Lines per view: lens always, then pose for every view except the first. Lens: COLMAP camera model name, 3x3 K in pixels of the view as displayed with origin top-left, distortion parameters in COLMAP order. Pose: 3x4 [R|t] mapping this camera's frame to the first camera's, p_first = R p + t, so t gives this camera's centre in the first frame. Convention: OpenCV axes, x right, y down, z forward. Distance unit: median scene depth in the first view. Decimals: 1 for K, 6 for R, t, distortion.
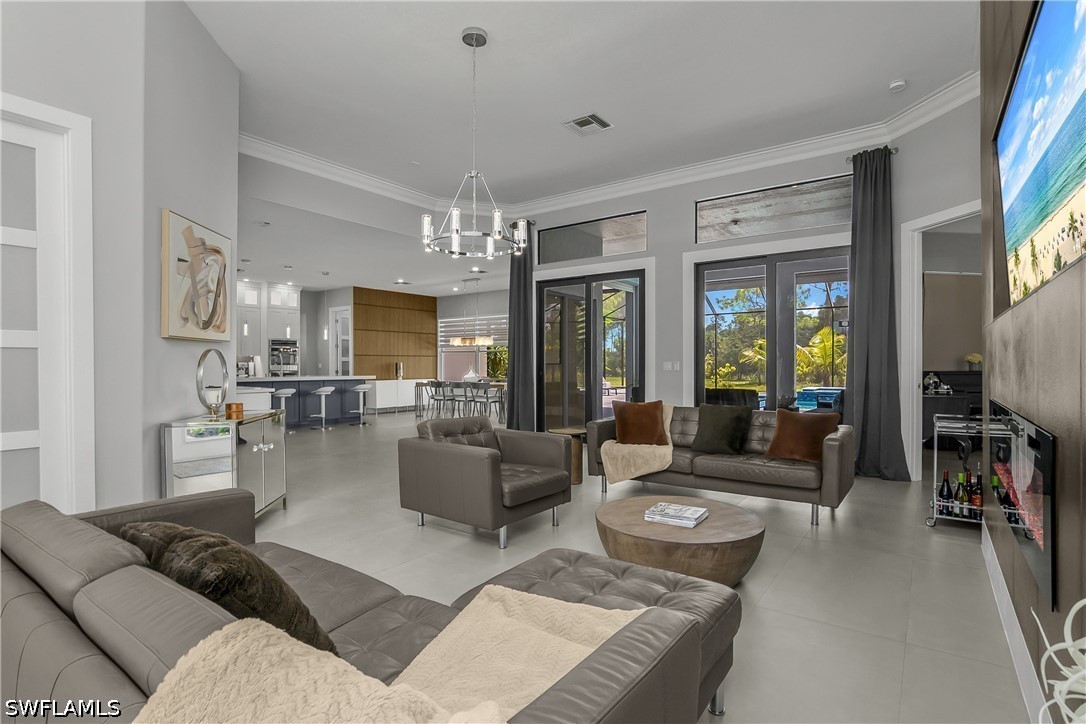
lens RADIAL K [[533.0, 0, 543.0], [0, 533.0, 362.0], [0, 0, 1]] dist [-0.004728, -0.000465]
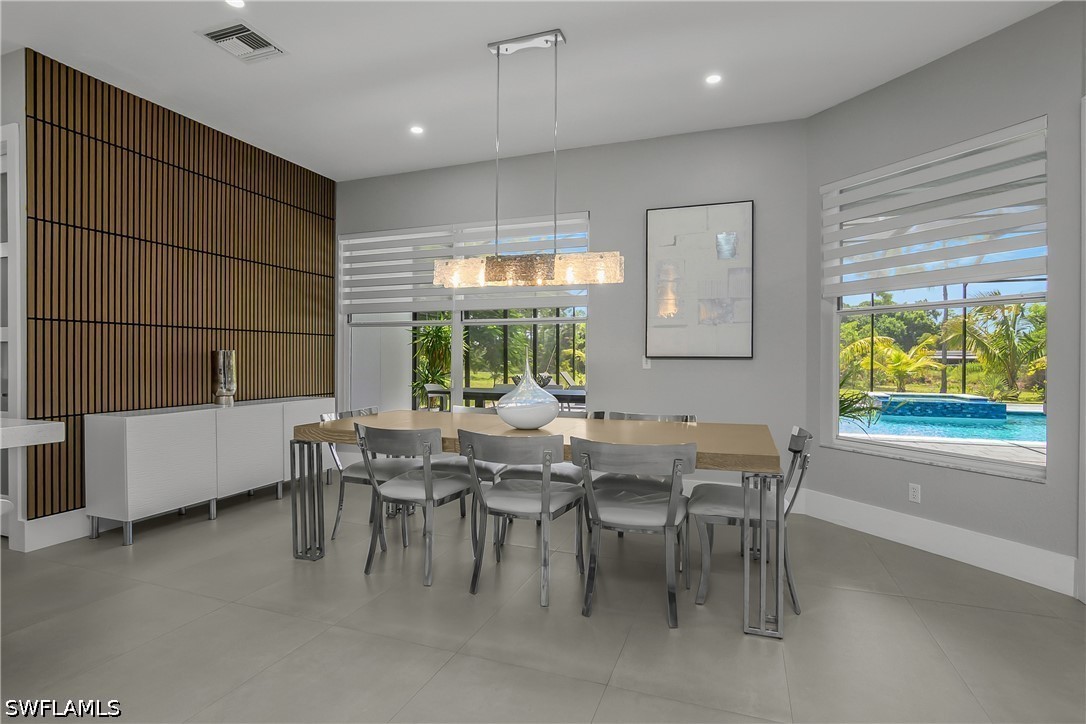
lens RADIAL K [[533.0, 0, 543.0], [0, 533.0, 362.0], [0, 0, 1]] dist [-0.004728, -0.000465]
pose [[0.963226, 0.008008, 0.268574, -0.188286], [-0.011492, 0.999869, 0.011403, 0.002275], [-0.268448, -0.014071, 0.963191, 0.704087]]
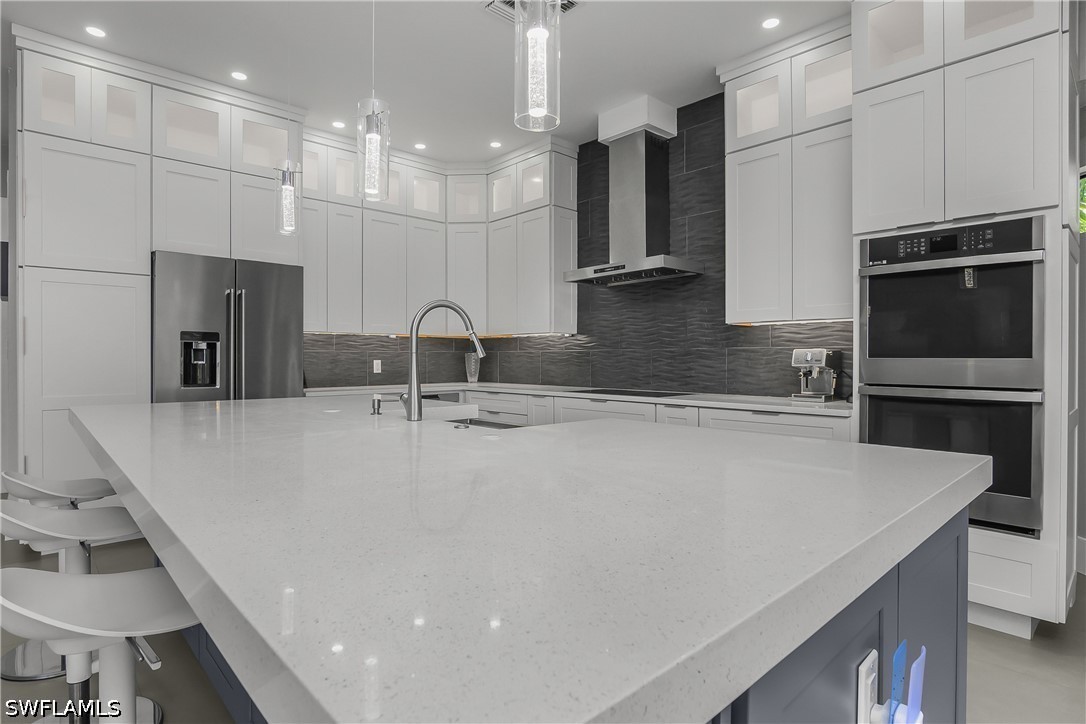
lens RADIAL K [[565.6, 0, 543.0], [0, 565.6, 362.0], [0, 0, 1]] dist [-0.026087, 0.000950]
pose [[-0.194240, 0.008027, -0.980921, -0.256838], [0.006941, 0.999953, 0.006808, 0.004981], [0.980929, -0.005487, -0.194287, 0.887762]]
